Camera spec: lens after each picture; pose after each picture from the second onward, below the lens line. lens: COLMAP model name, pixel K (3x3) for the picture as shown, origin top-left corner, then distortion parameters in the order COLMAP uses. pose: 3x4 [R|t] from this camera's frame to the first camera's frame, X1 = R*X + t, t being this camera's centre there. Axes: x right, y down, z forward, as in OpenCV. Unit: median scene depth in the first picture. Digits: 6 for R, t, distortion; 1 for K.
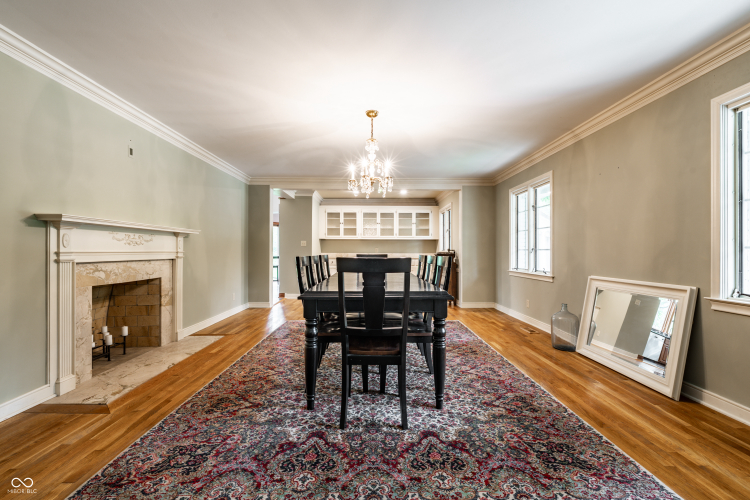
lens RADIAL K [[332.4, 0, 375.0], [0, 332.4, 250.0], [0, 0, 1]] dist [-0.002136, -0.000445]
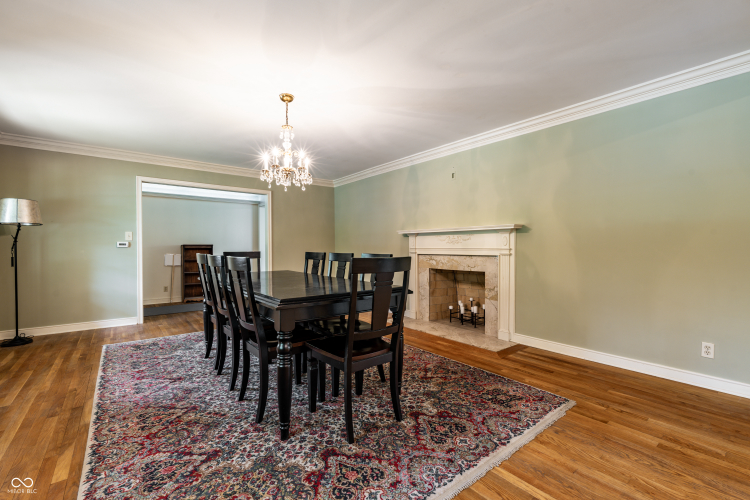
lens RADIAL K [[332.4, 0, 375.0], [0, 332.4, 250.0], [0, 0, 1]] dist [-0.002136, -0.000445]
pose [[-0.794650, 0.004989, -0.607047, 0.355998], [0.004635, 0.999987, 0.002151, 0.007125], [0.607050, -0.001104, -0.794663, 1.875239]]
